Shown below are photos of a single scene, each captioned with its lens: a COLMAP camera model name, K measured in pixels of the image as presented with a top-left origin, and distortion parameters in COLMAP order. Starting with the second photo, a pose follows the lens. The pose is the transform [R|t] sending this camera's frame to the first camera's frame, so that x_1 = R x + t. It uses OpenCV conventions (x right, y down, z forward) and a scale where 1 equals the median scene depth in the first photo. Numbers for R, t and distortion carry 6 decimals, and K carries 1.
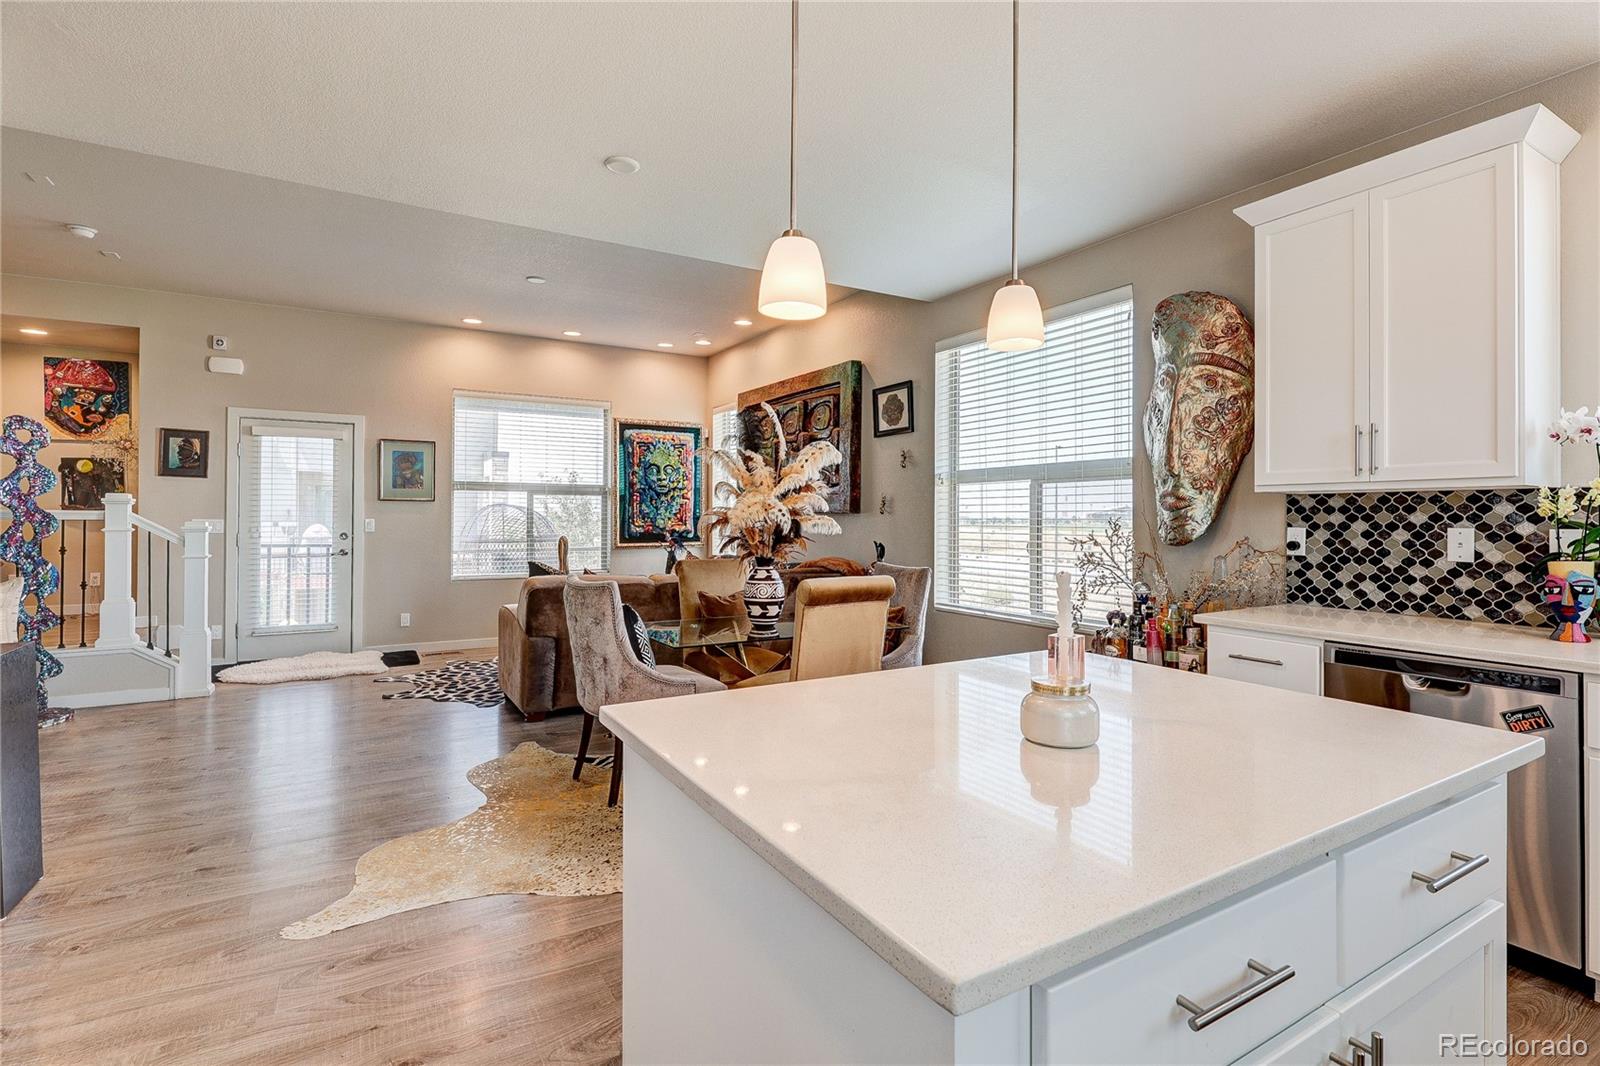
lens RADIAL K [[754.3, 0, 800.9], [0, 754.3, 515.1], [0, 0, 1]] dist [-0.000310, -0.001169]
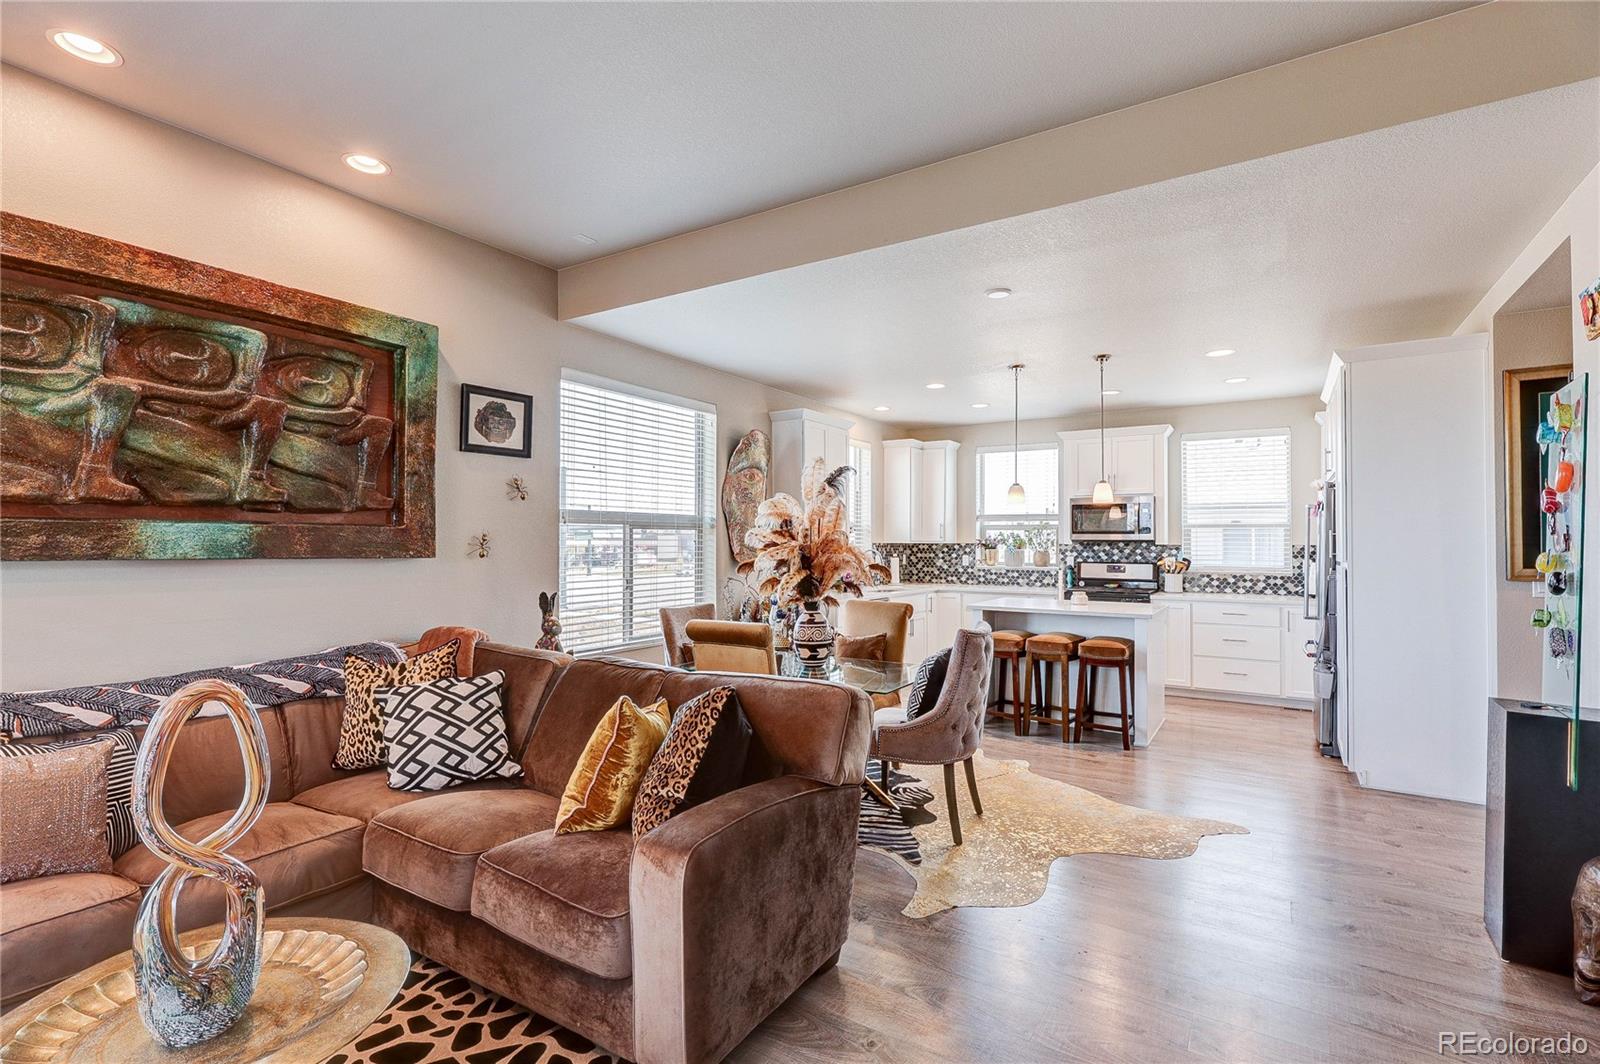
lens RADIAL K [[754.3, 0, 793.5], [0, 754.3, 520.0], [0, 0, 1]] dist [-0.000310, -0.001169]
pose [[-0.445797, 0.020771, 0.894893, -0.846514], [-0.007546, 0.999608, -0.026960, -0.024770], [-0.895102, -0.018772, -0.445465, 1.288961]]
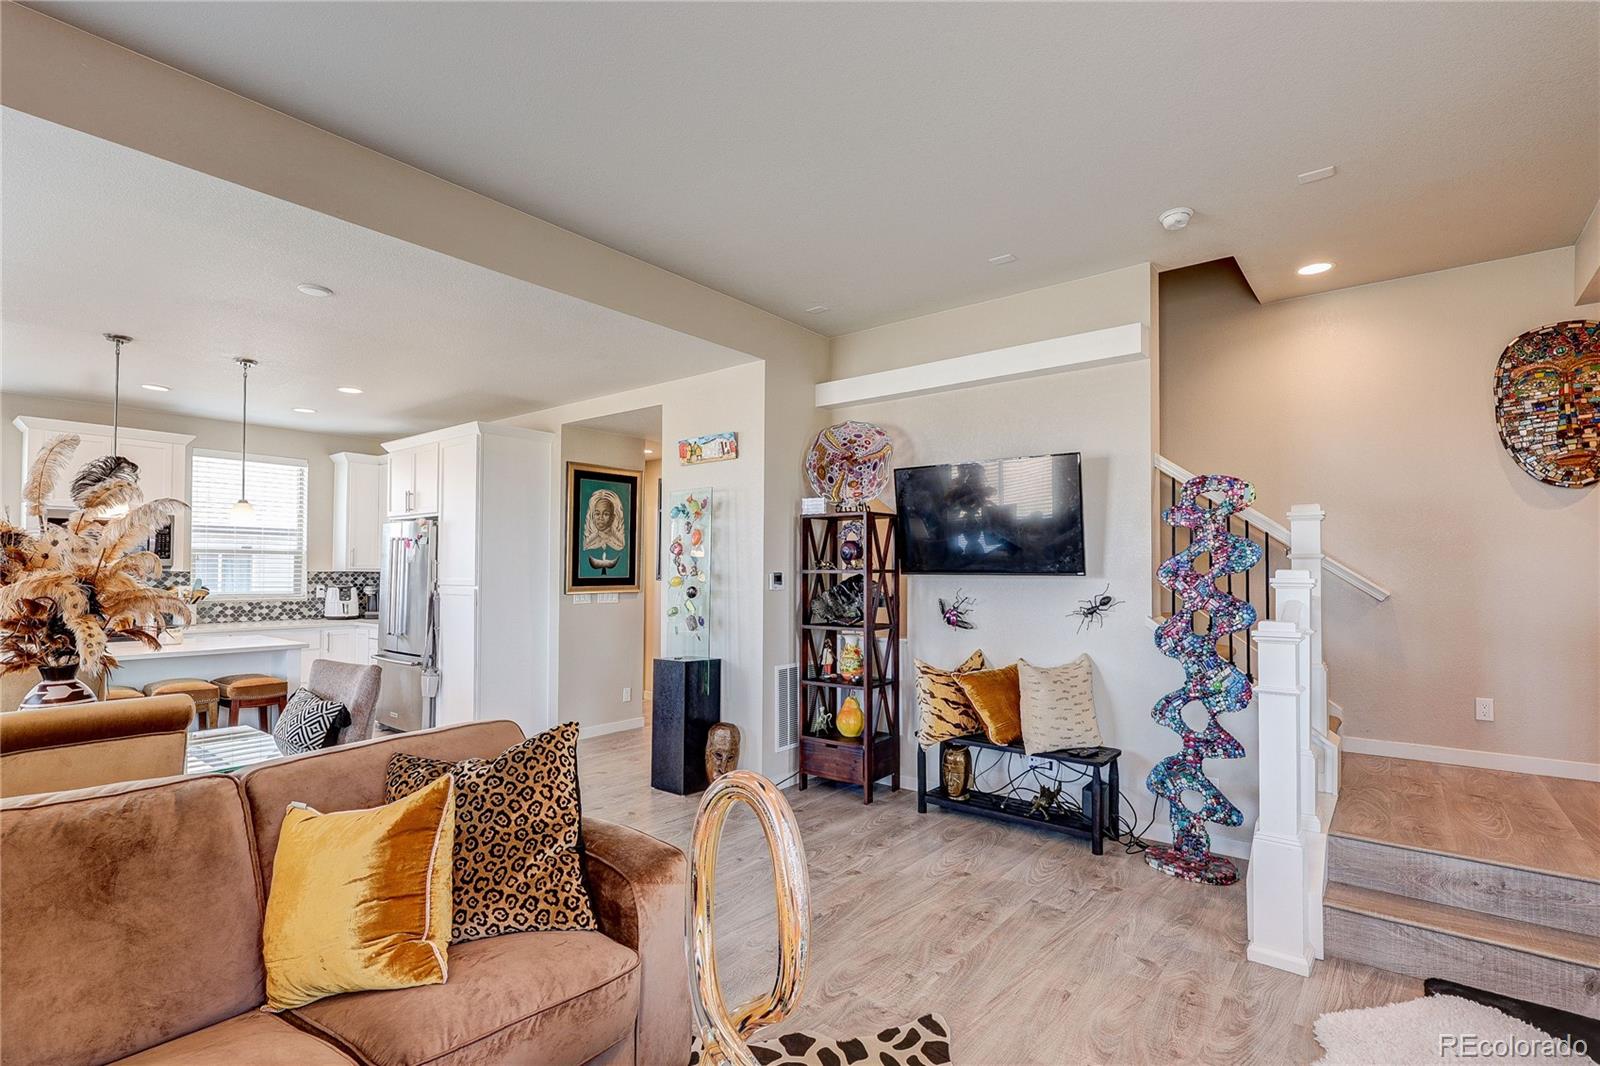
lens RADIAL K [[754.3, 0, 805.4], [0, 754.3, 557.3], [0, 0, 1]] dist [-0.000310, -0.001169]
pose [[-0.935005, -0.015923, -0.354277, -0.367002], [-0.007867, 0.999677, -0.024168, -0.022939], [0.354548, -0.019810, -0.934828, 1.588103]]
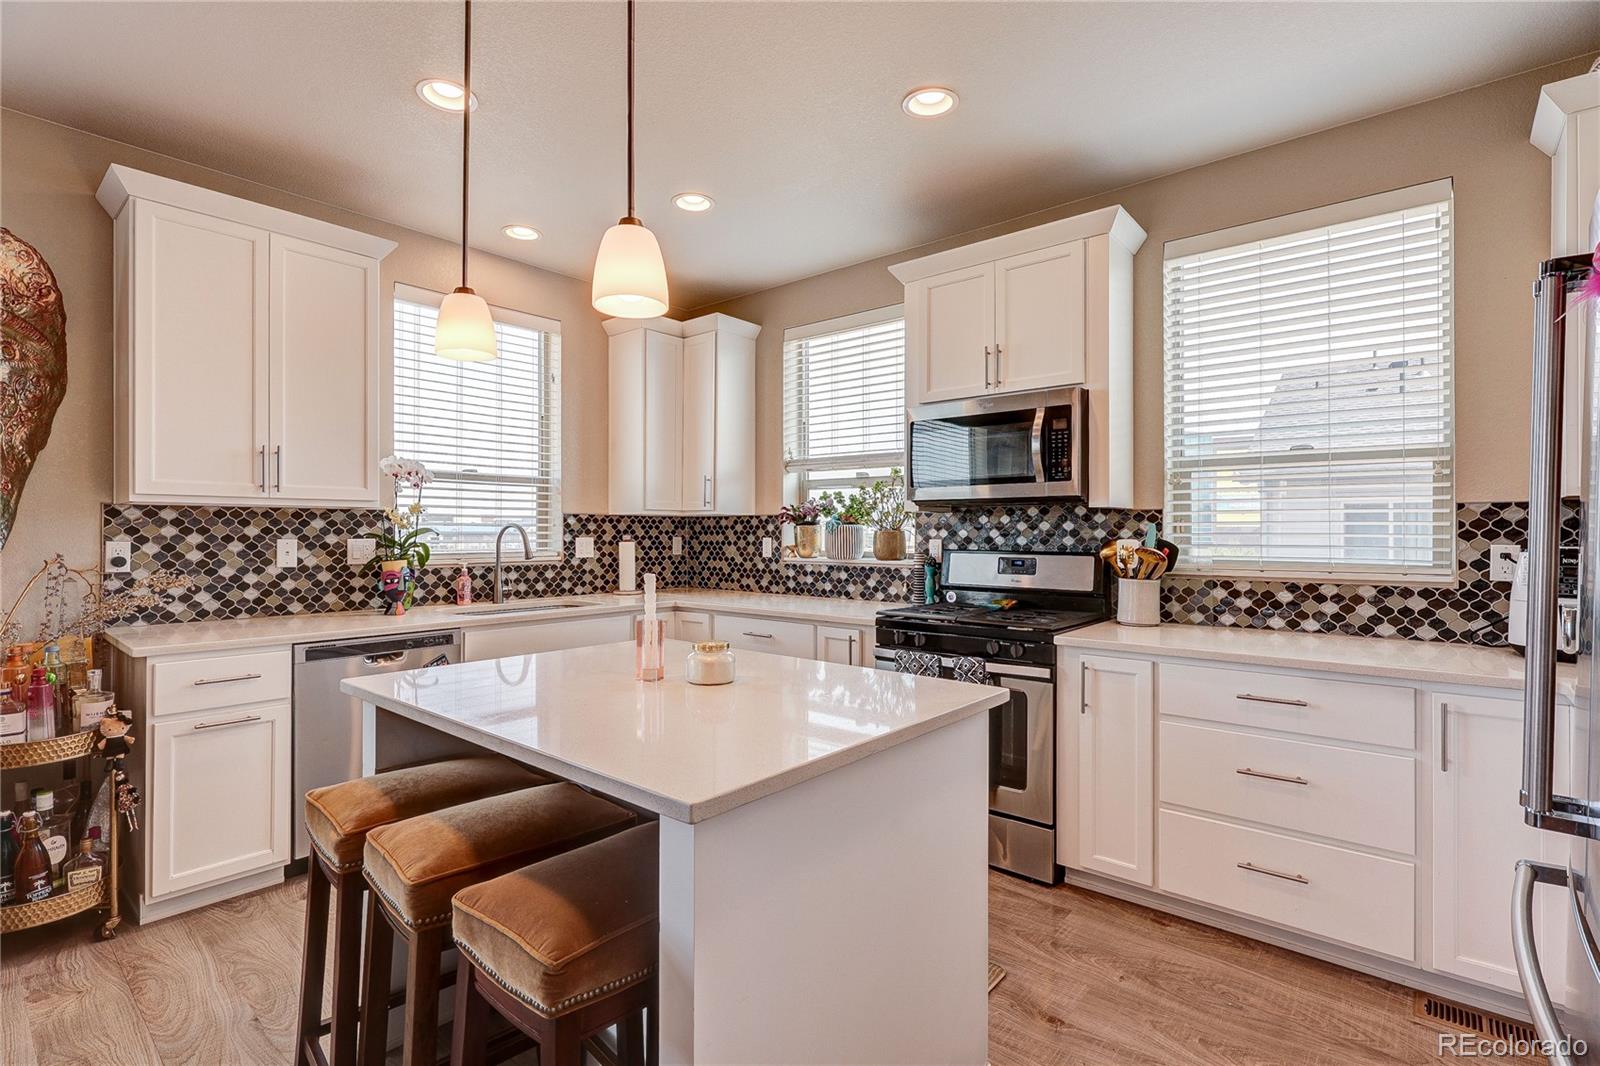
lens RADIAL K [[754.3, 0, 796.5], [0, 754.3, 526.9], [0, 0, 1]] dist [-0.000310, -0.001169]
pose [[-0.326350, 0.003048, 0.945244, -0.306561], [-0.005923, 0.999969, -0.005269, -0.000315], [-0.945230, -0.007318, -0.326322, 0.365341]]
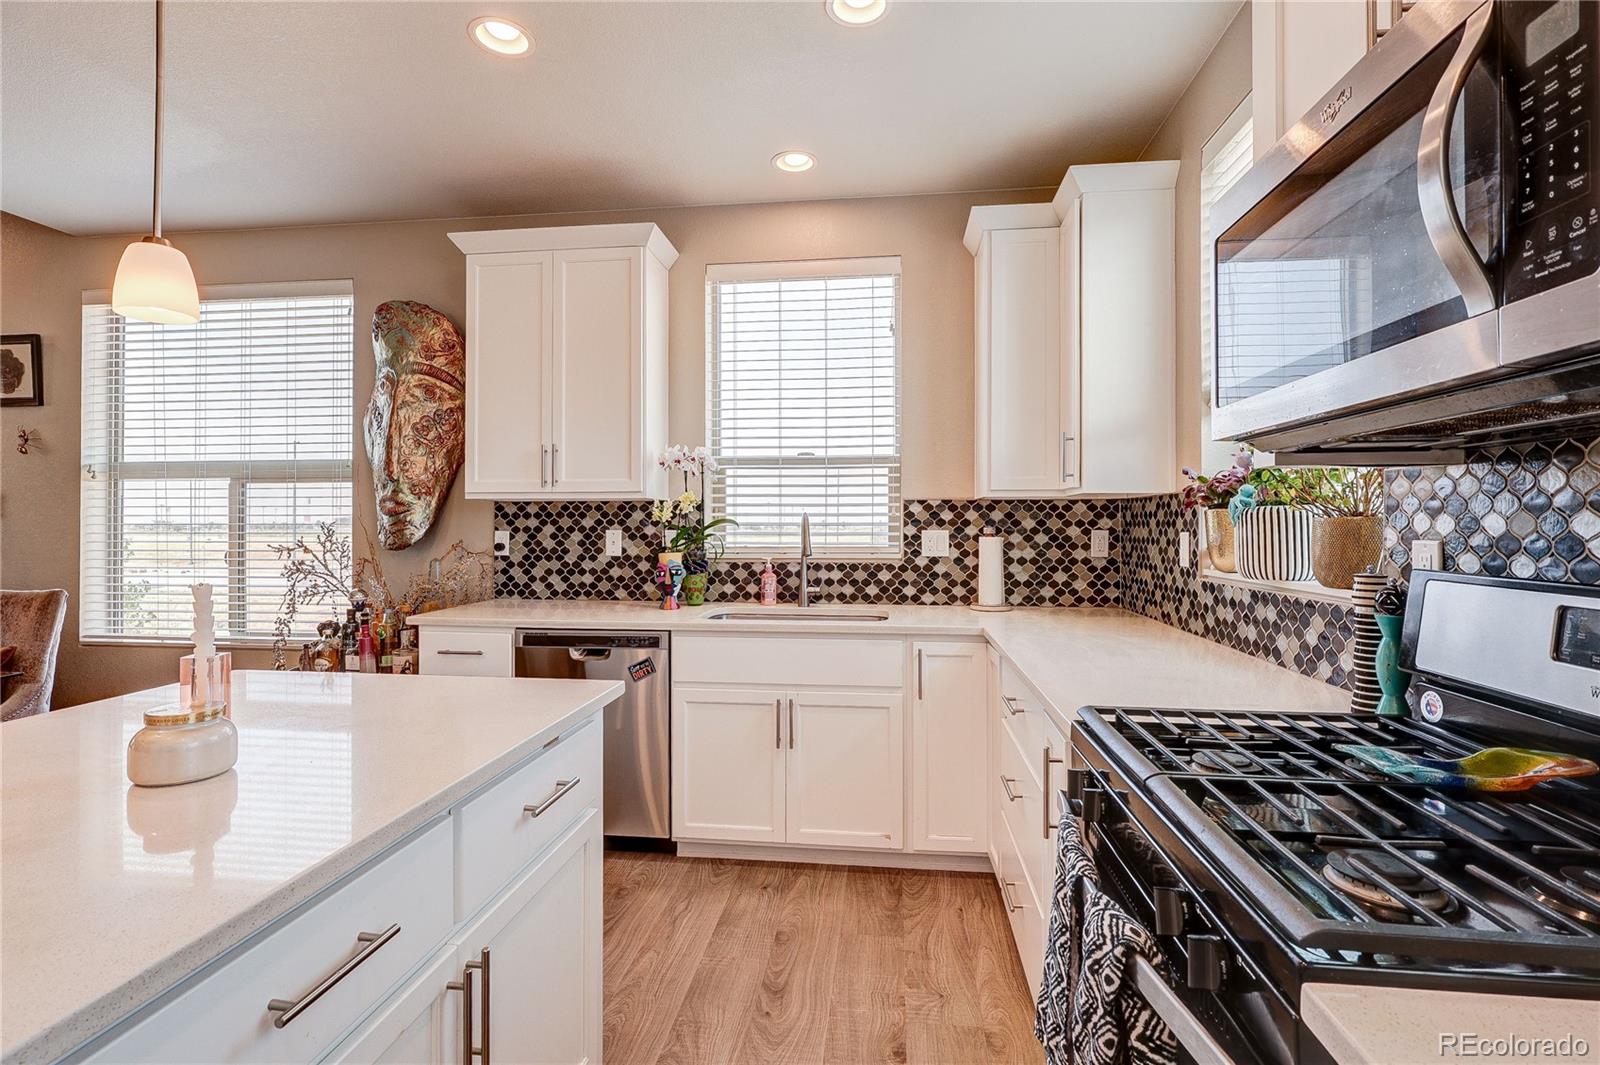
lens RADIAL K [[754.3, 0, 793.0], [0, 754.3, 518.2], [0, 0, 1]] dist [-0.000310, -0.001169]
pose [[0.612097, 0.002540, 0.790779, 0.020547], [-0.000880, 0.999996, -0.002530, -0.000052], [-0.790782, 0.000853, 0.612097, -0.024872]]
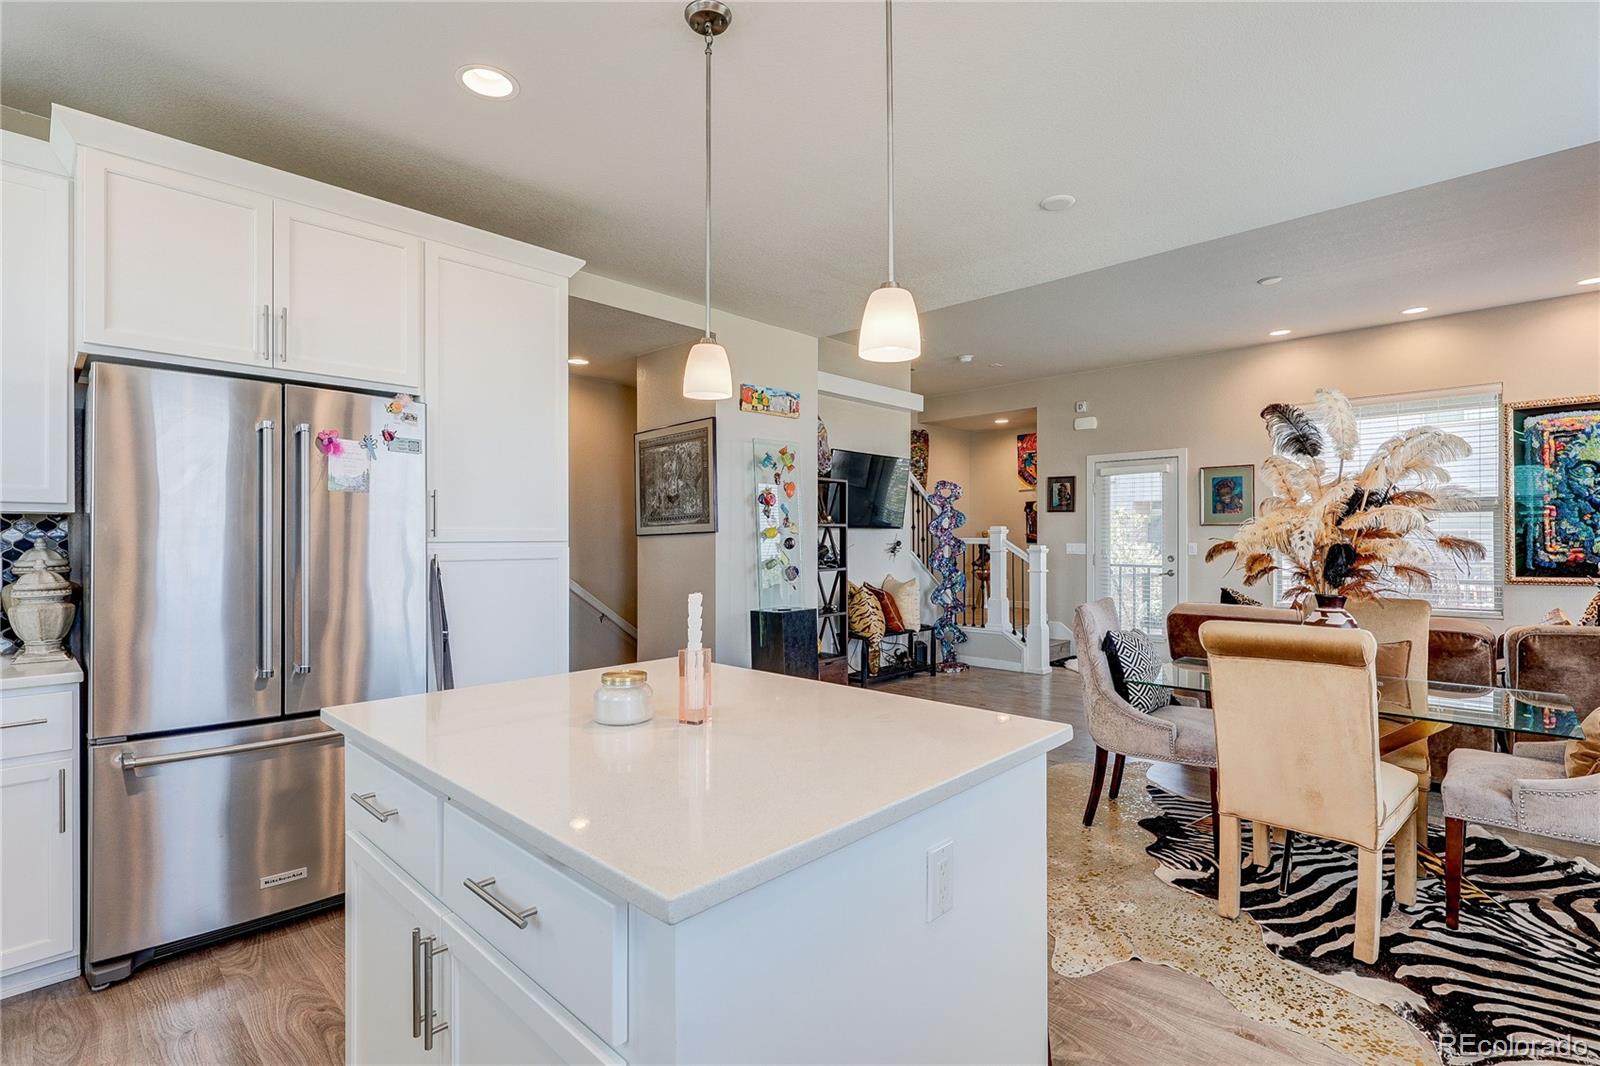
lens RADIAL K [[754.3, 0, 805.9], [0, 754.3, 538.9], [0, 0, 1]] dist [-0.000310, -0.001169]
pose [[0.275832, -0.006094, -0.961187, 0.452032], [0.006564, 0.999969, -0.004456, 0.000576], [0.961183, -0.005080, 0.275863, 0.259420]]
